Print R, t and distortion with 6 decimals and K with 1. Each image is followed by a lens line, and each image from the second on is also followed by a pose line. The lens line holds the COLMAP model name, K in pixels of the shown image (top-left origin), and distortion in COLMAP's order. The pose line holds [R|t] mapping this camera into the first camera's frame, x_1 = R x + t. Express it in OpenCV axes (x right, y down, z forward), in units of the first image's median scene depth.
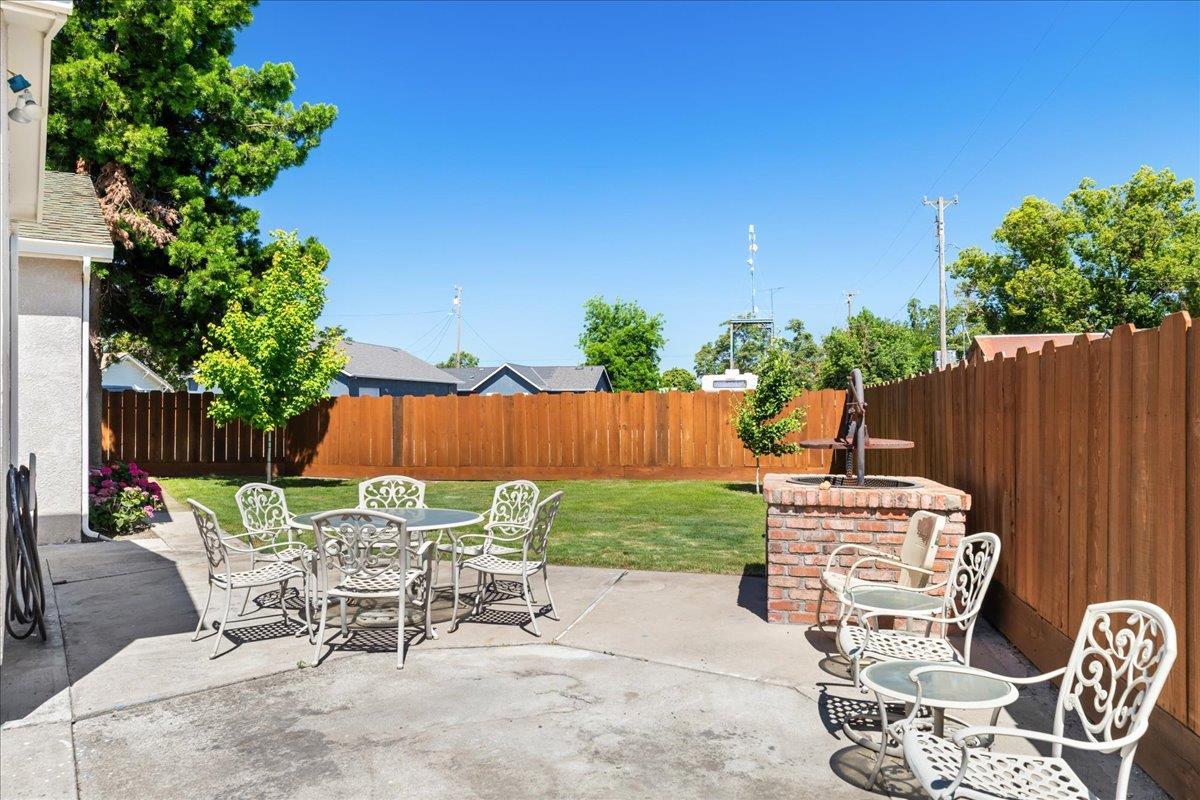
lens RADIAL K [[861.3, 0, 569.3], [0, 861.3, 400.7], [0, 0, 1]] dist [-0.002942, -0.000194]
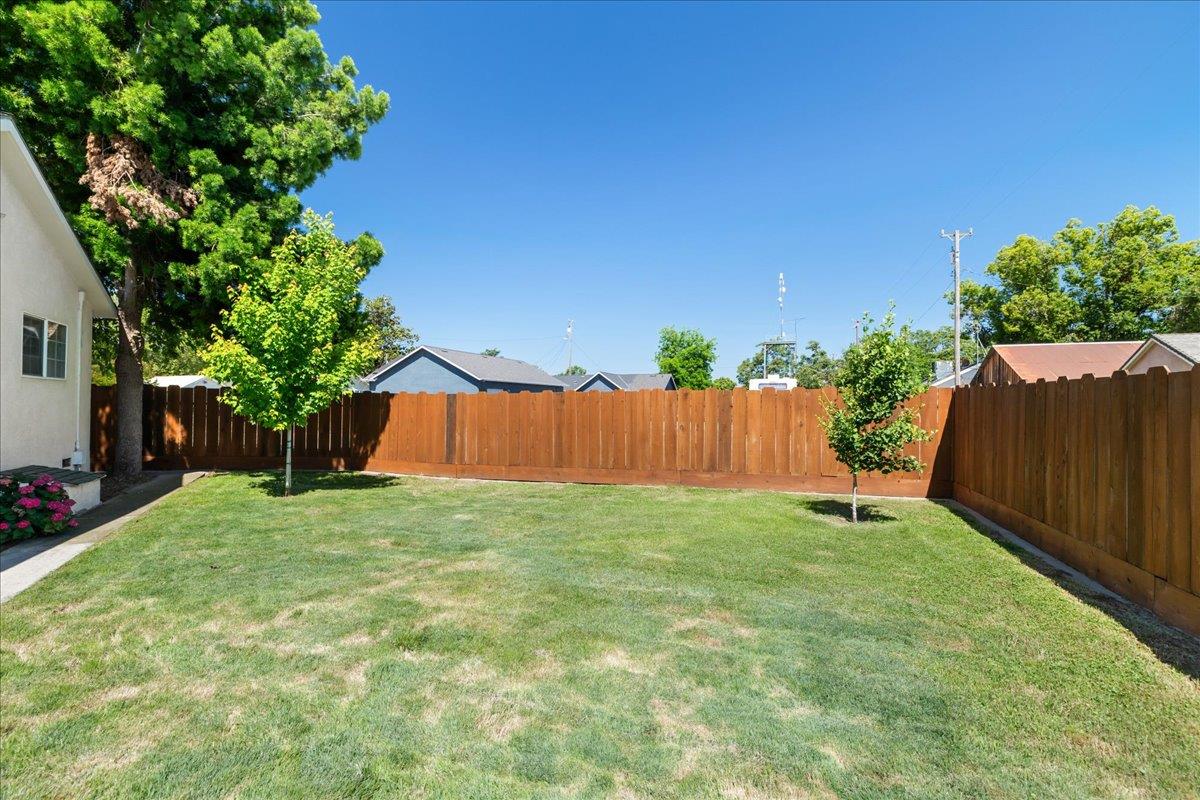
lens RADIAL K [[556.8, 0, 584.7], [0, 556.8, 429.4], [0, 0, 1]] dist [0.001412, -0.000027]
pose [[0.993057, 0.012329, -0.116988, 0.010493], [-0.005954, 0.998486, 0.054684, 0.000241], [0.117485, -0.053608, 0.991627, 0.137814]]
